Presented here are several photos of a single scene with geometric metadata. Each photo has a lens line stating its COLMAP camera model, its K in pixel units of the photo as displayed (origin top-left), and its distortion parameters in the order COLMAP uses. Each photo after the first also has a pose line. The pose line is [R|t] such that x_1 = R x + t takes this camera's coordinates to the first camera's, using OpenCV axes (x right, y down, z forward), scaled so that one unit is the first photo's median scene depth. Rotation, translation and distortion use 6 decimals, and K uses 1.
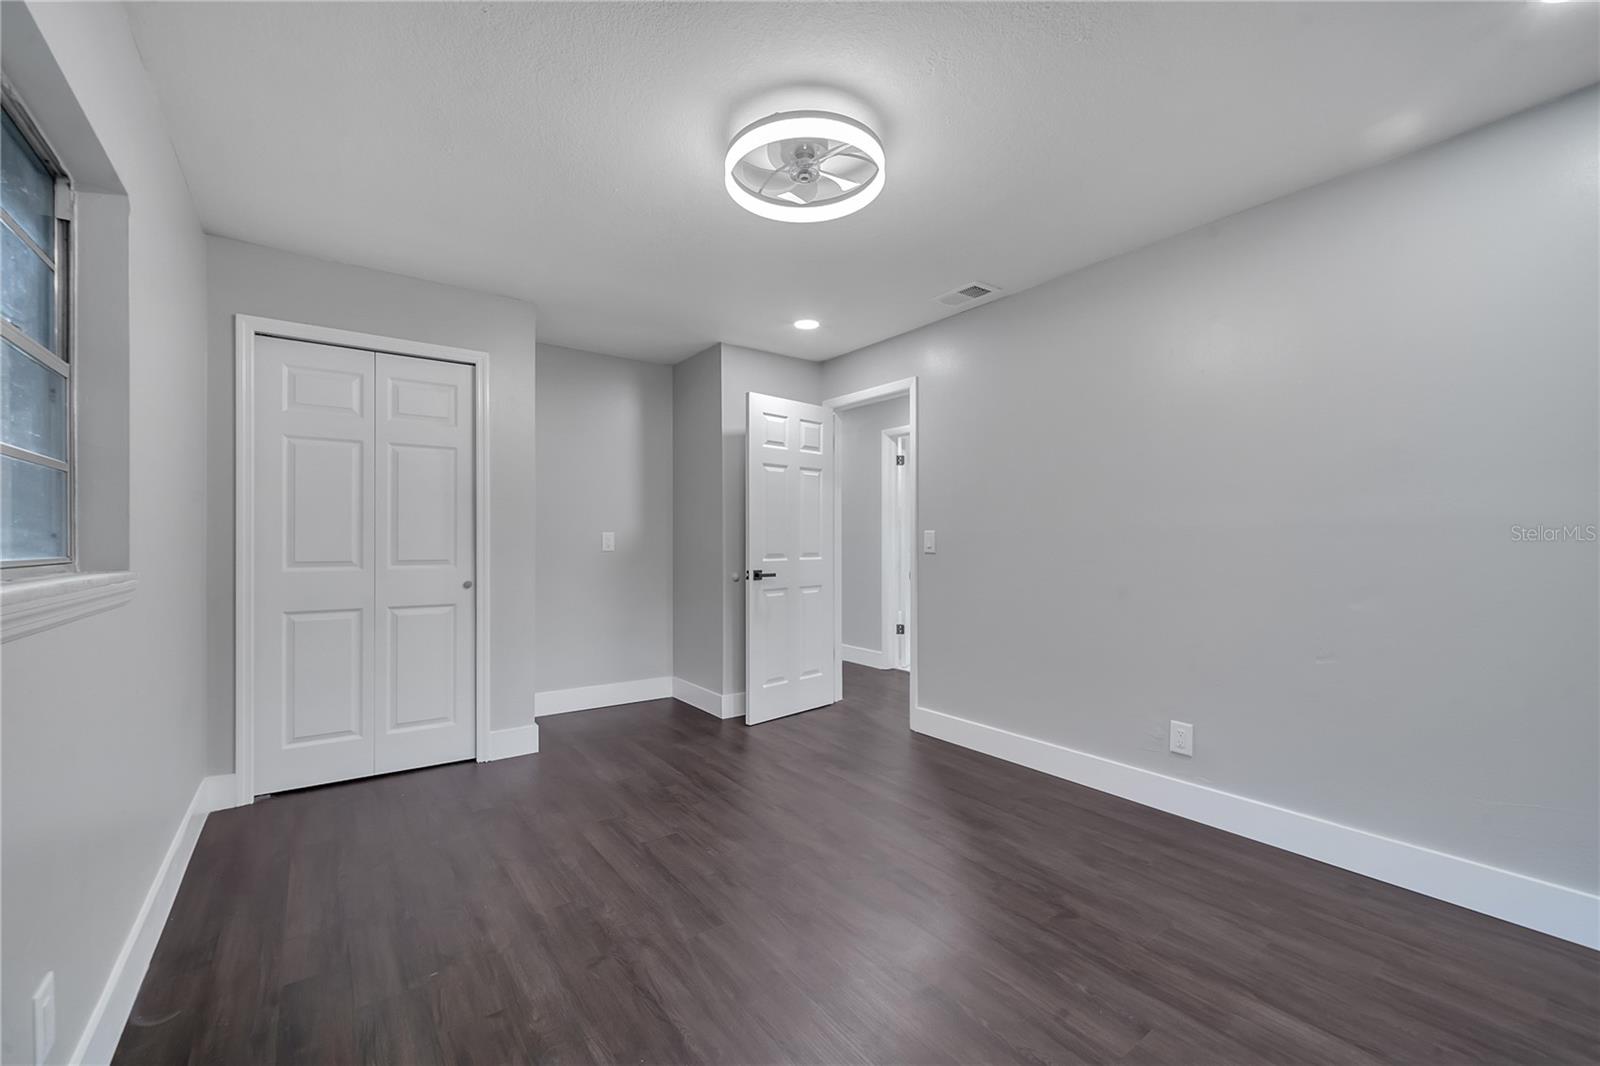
lens RADIAL K [[655.6, 0, 796.1], [0, 655.6, 538.3], [0, 0, 1]] dist [0.003594, -0.000062]
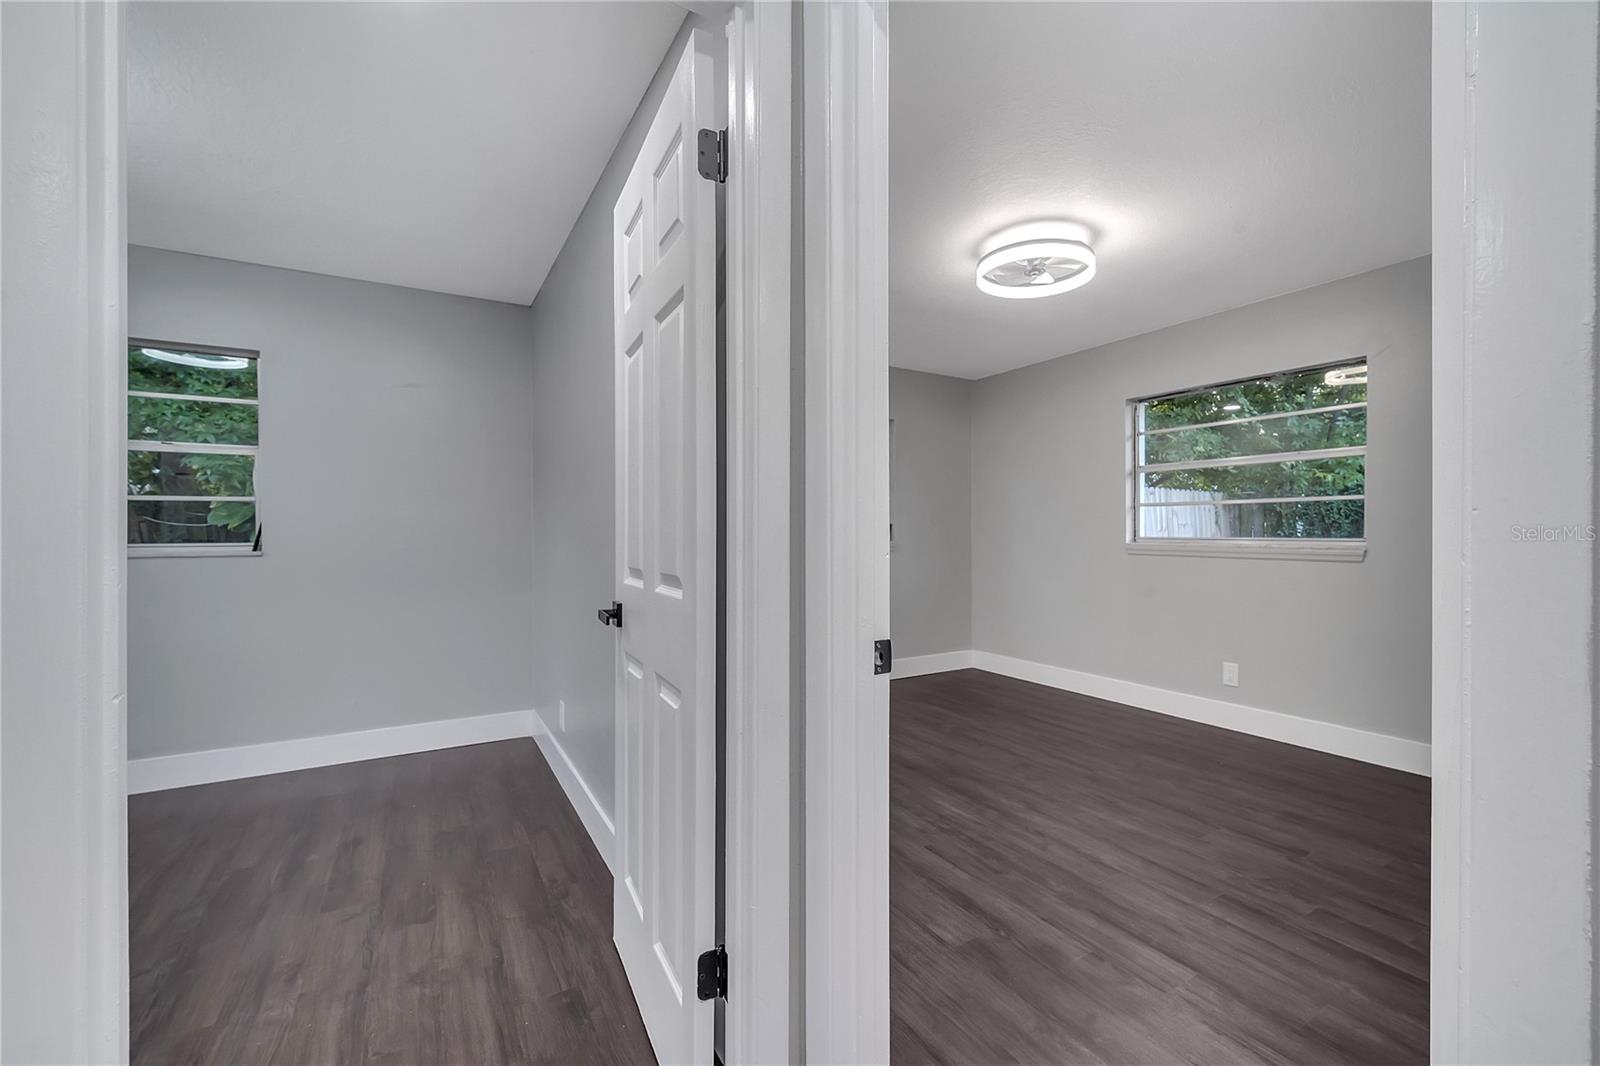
lens RADIAL K [[670.9, 0, 833.9], [0, 670.9, 539.6], [0, 0, 1]] dist [0.000312, -0.000132]
pose [[-0.997469, 0.000959, 0.071090, 0.323363], [0.001330, 0.999986, 0.005167, 0.008531], [-0.071084, 0.005248, -0.997457, 2.333823]]
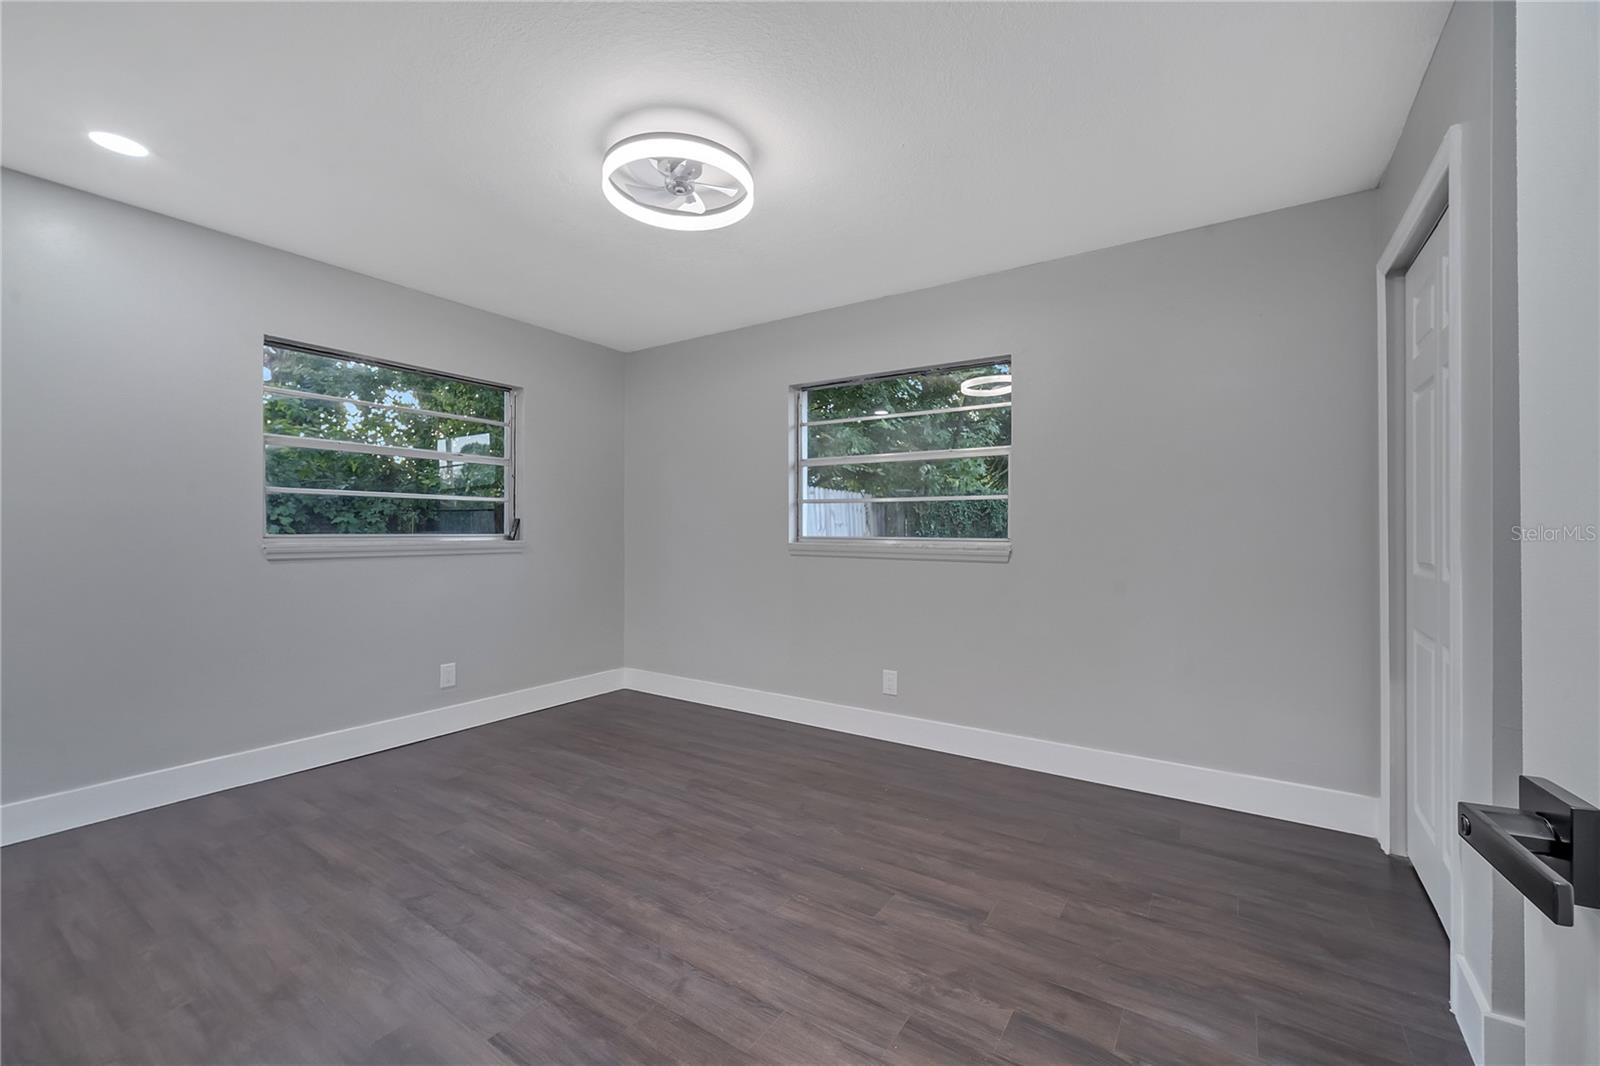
lens RADIAL K [[655.6, 0, 796.1], [0, 655.6, 538.3], [0, 0, 1]] dist [0.003594, -0.000062]
pose [[-0.938664, -0.001055, -0.344832, 0.189607], [-0.003248, 0.999978, 0.005781, 0.007236], [0.344818, 0.006547, -0.938647, 1.948436]]
